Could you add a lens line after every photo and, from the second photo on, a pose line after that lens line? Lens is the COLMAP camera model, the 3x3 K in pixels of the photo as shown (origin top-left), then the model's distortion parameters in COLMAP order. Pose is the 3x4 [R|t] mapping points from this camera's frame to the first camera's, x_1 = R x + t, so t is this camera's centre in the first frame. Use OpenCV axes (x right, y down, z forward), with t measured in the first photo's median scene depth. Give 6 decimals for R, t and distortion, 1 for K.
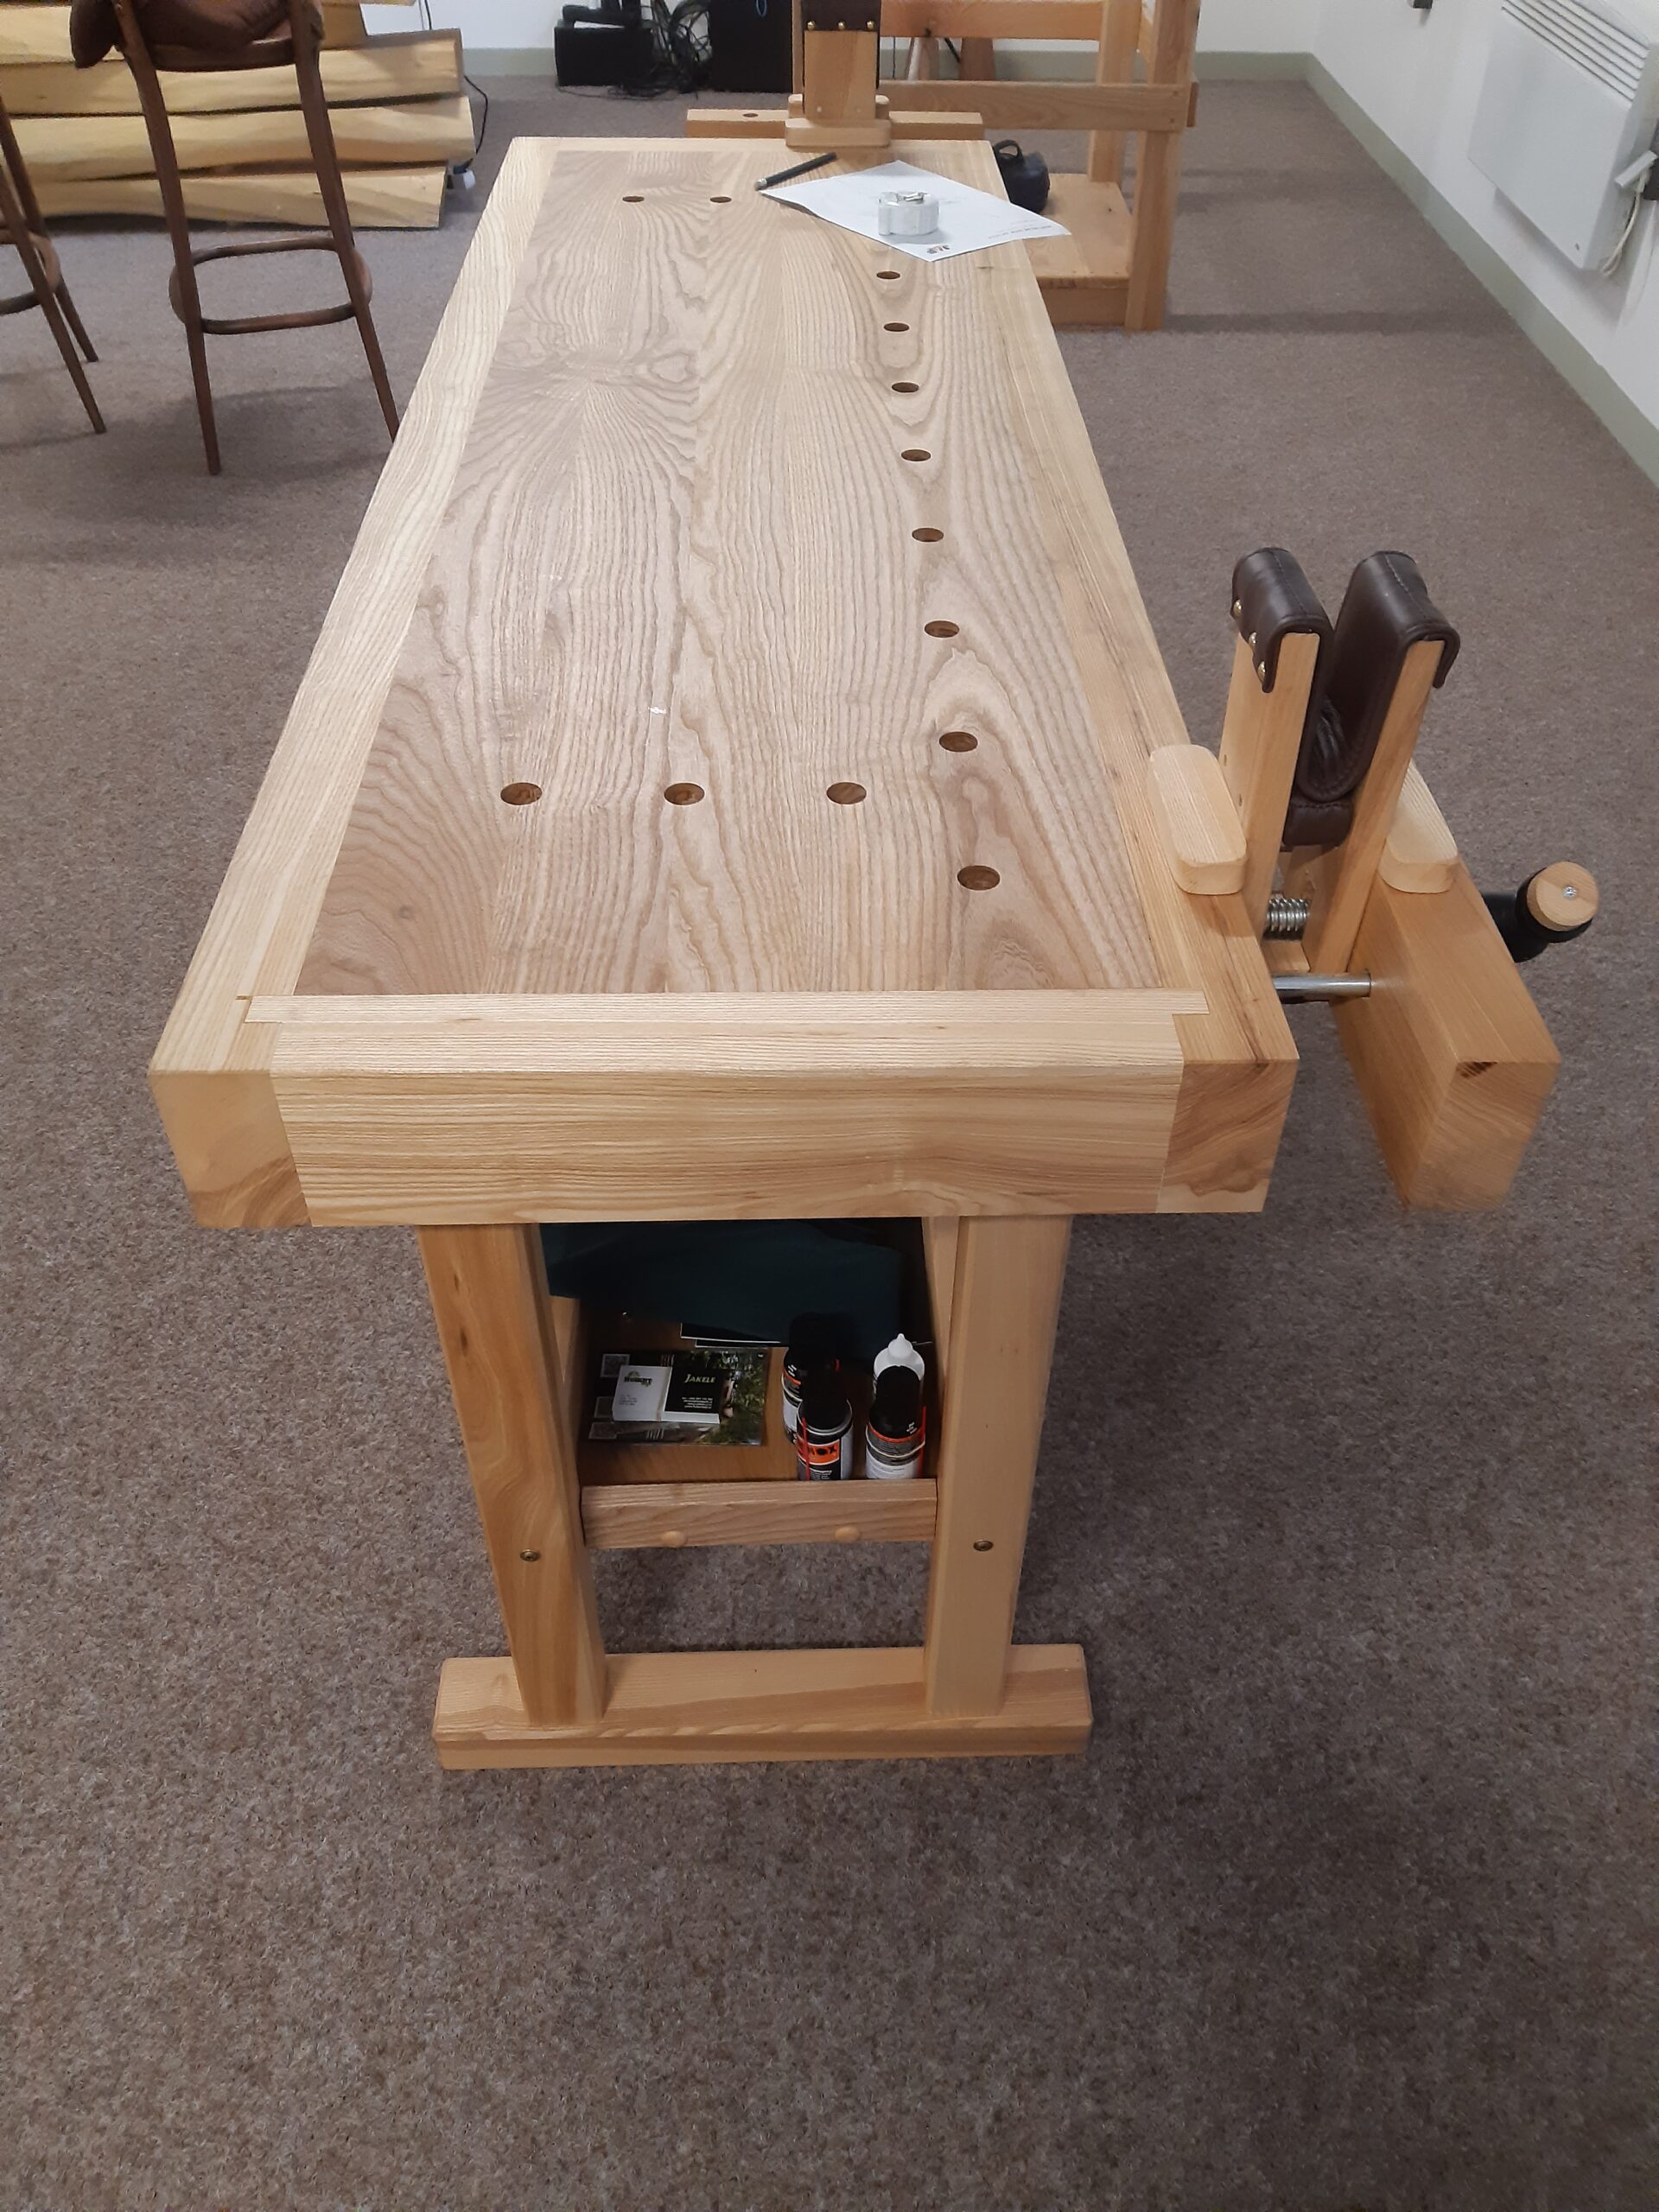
lens RADIAL K [[1738.7, 0, 834.5], [0, 1738.7, 1116.2], [0, 0, 1]] dist [0.054147, -0.106663]
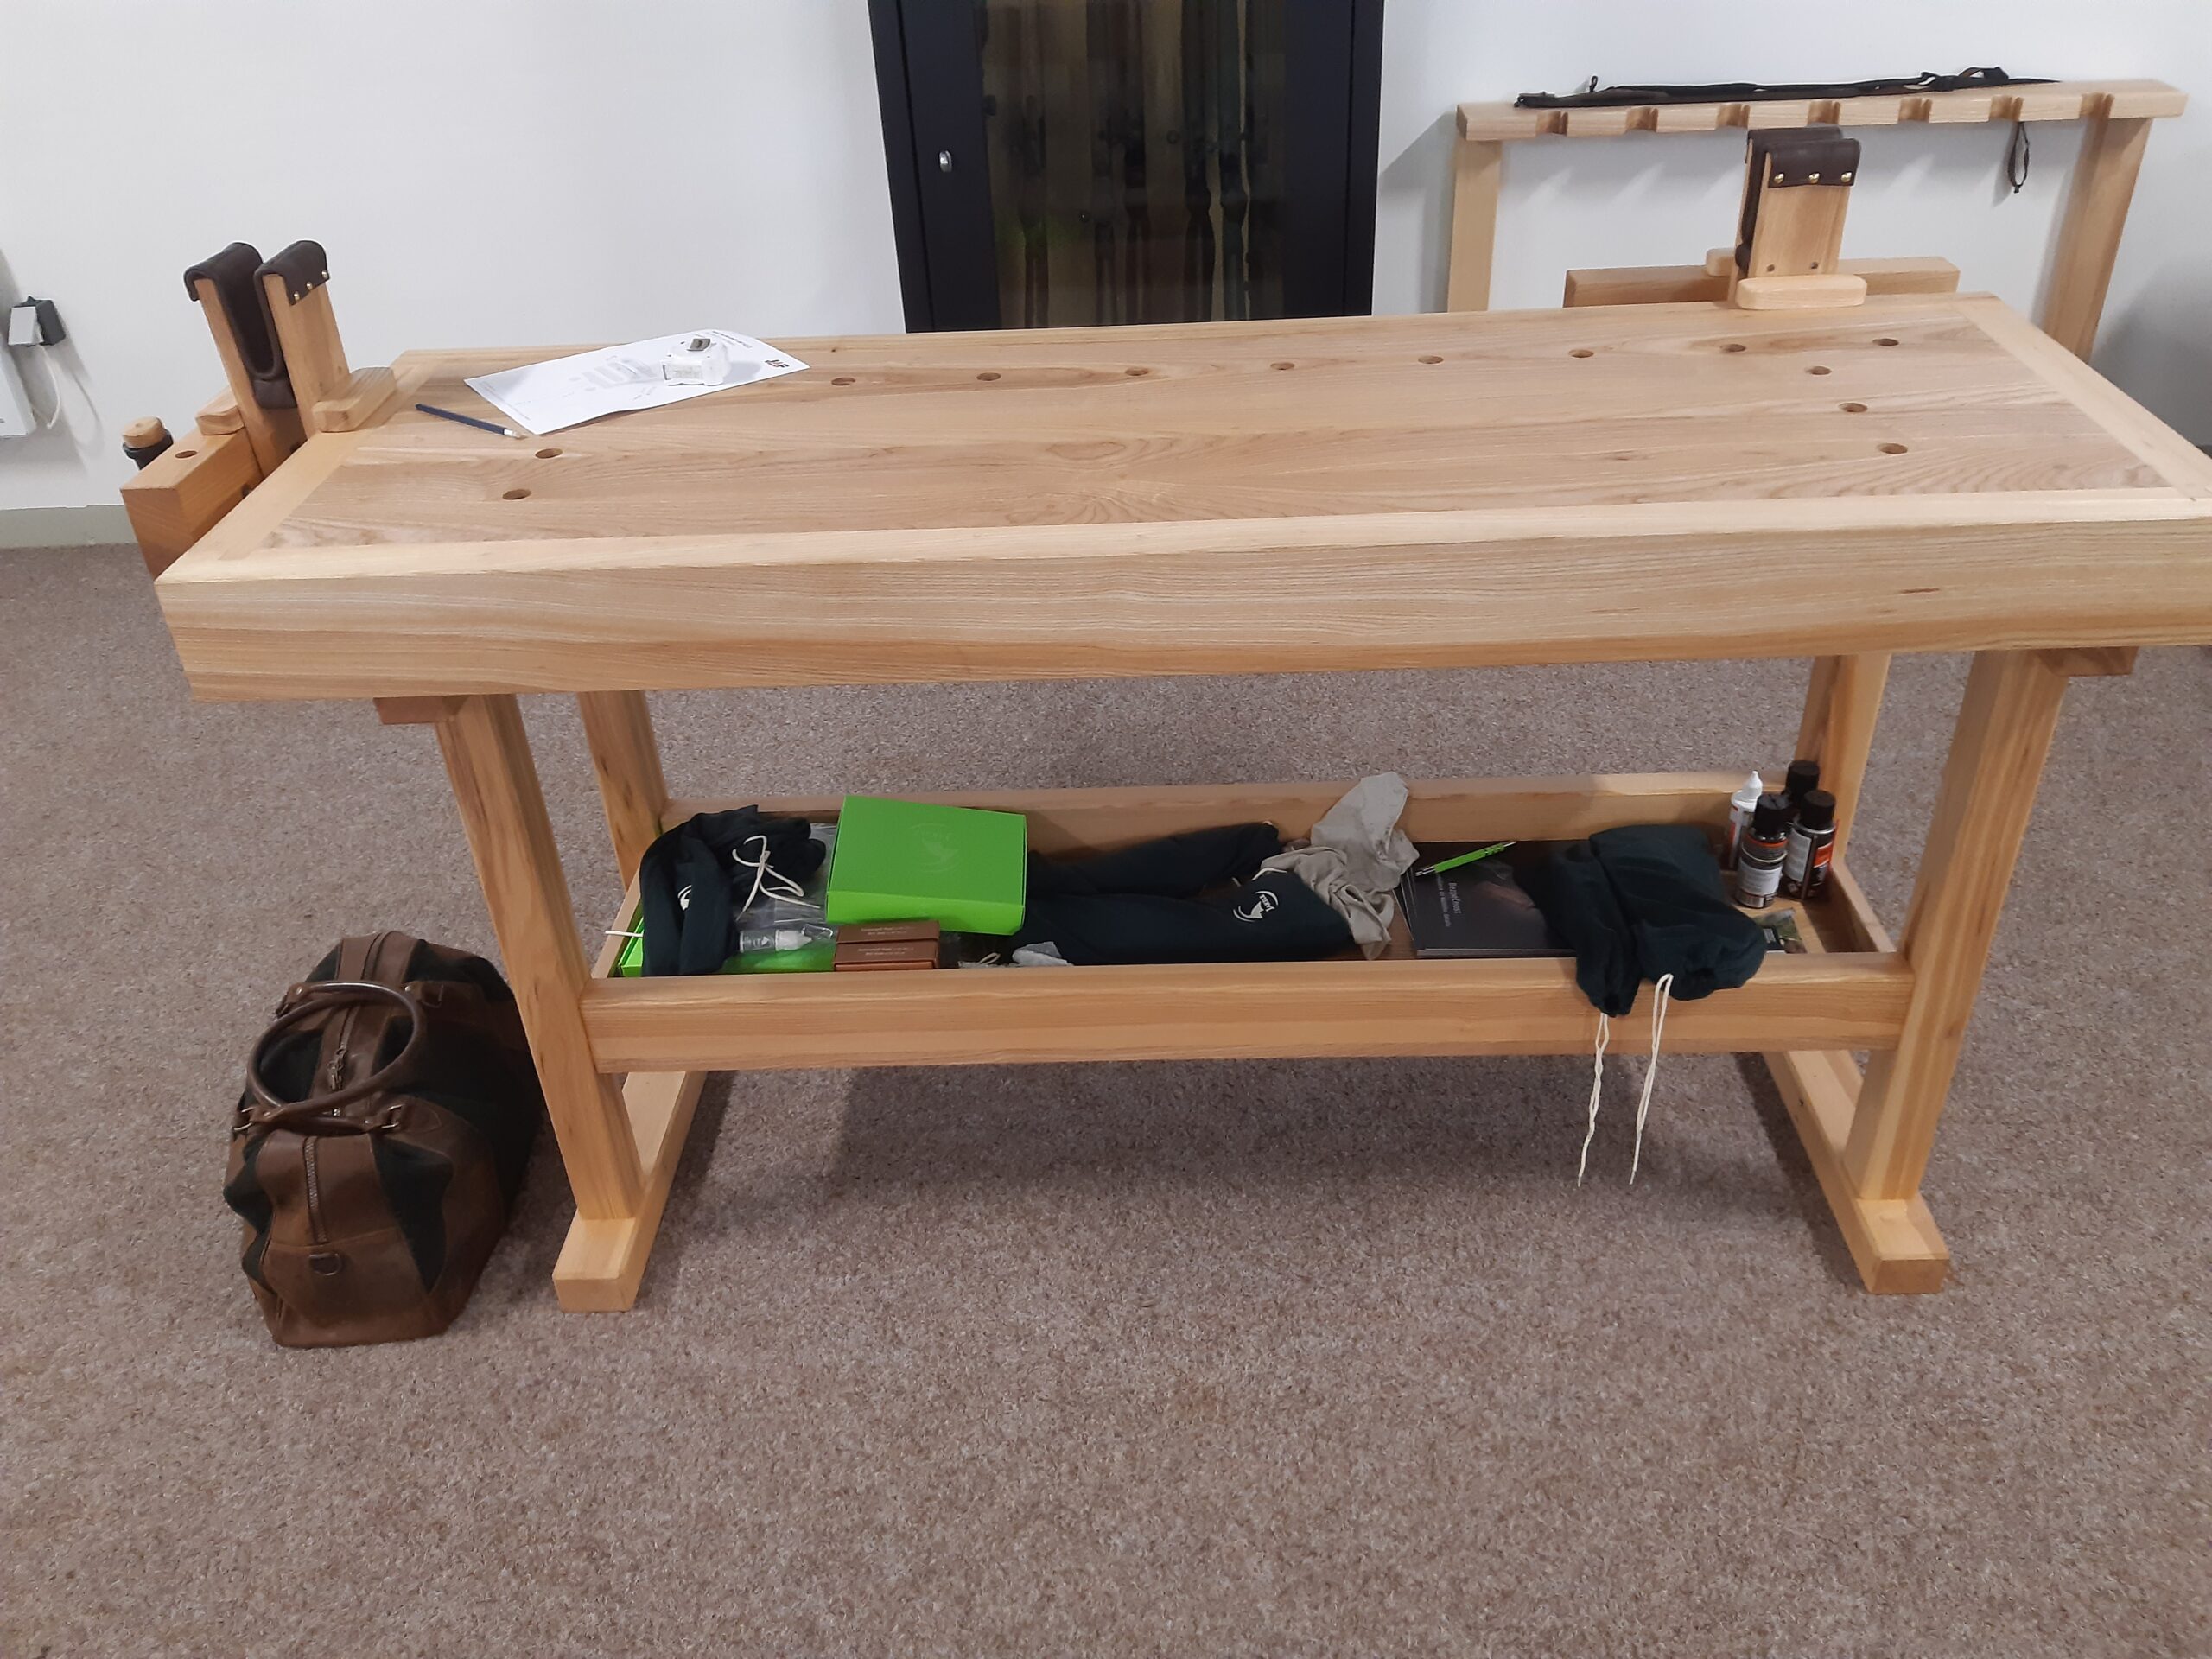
lens RADIAL K [[1738.7, 0, 1121.0], [0, 1738.7, 827.8], [0, 0, 1]] dist [0.054147, -0.106663]
pose [[0.039260, -0.562234, 0.826046, -1.032811], [0.712419, 0.595417, 0.371401, -0.649879], [-0.700655, 0.573910, 0.423922, 0.678919]]
